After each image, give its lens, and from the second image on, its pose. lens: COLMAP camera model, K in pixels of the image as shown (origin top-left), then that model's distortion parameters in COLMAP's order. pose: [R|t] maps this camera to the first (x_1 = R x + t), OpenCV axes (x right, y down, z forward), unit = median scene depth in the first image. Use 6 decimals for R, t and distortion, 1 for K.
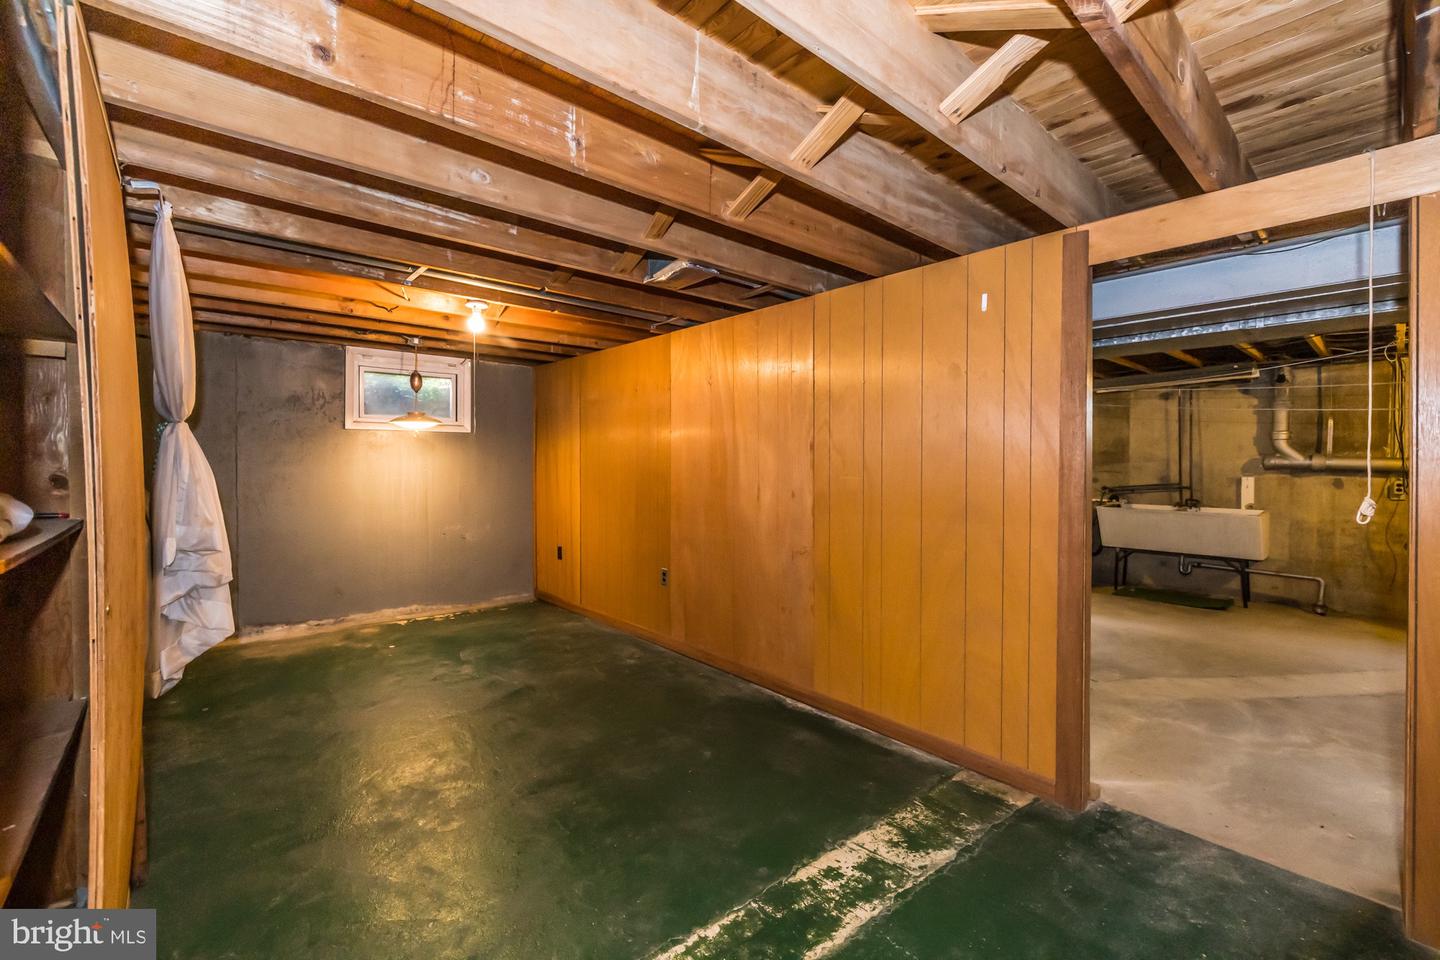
lens RADIAL K [[599.3, 0, 712.3], [0, 599.3, 468.0], [0, 0, 1]] dist [0.000352, -0.000065]
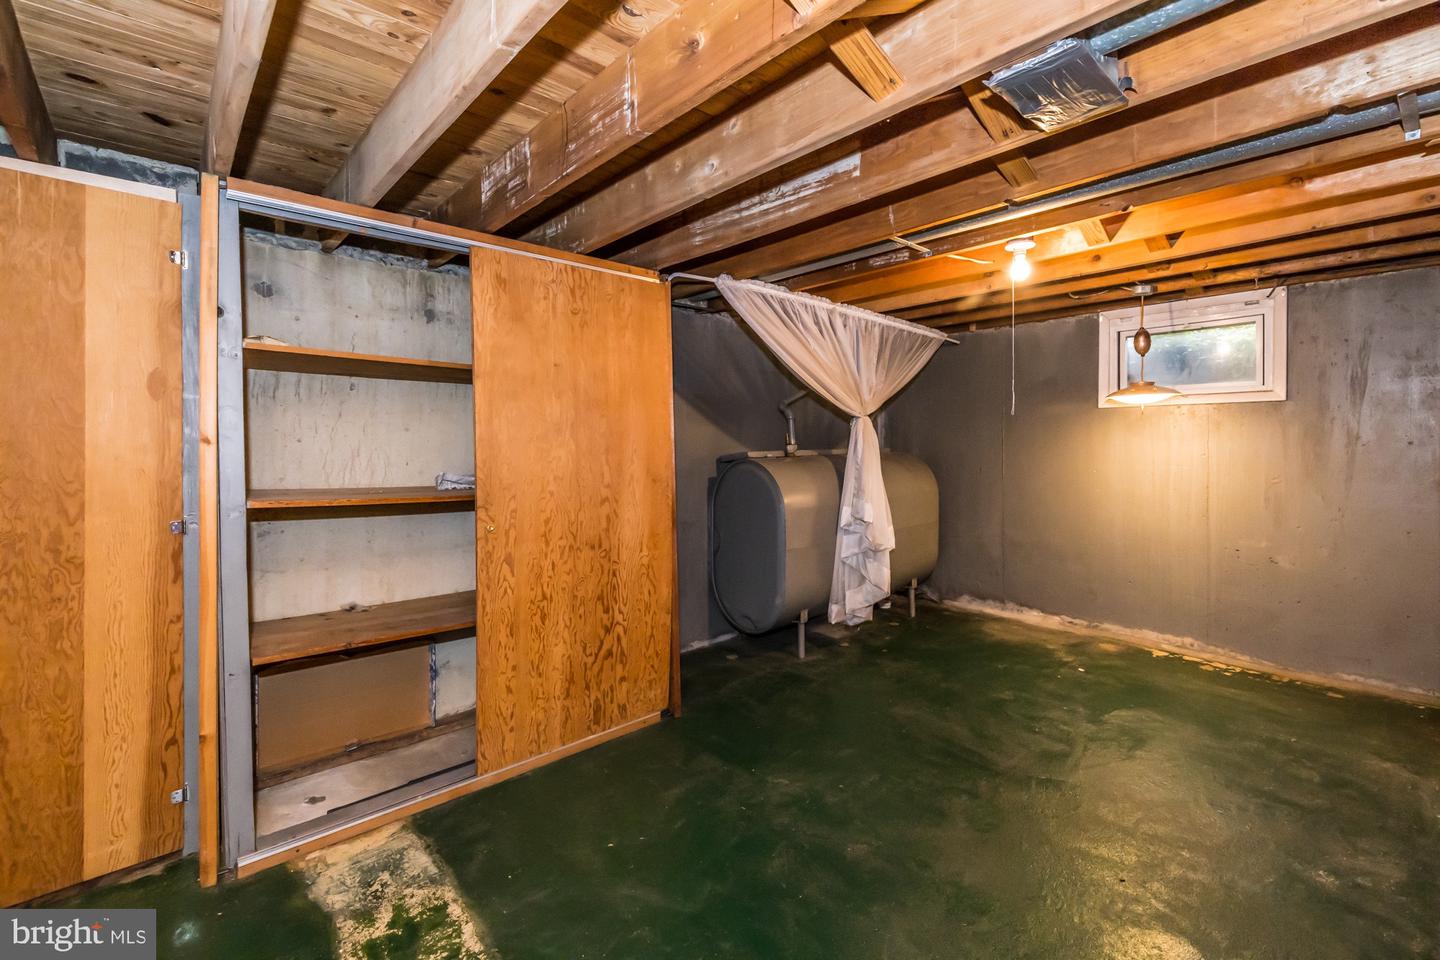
lens RADIAL K [[616.9, 0, 713.6], [0, 616.9, 443.6], [0, 0, 1]] dist [-0.002710, -0.000103]
pose [[0.034304, 0.002255, -0.999409, 0.278106], [-0.003700, 0.999991, 0.002129, -0.014110], [0.999405, 0.003625, 0.034312, 0.426682]]
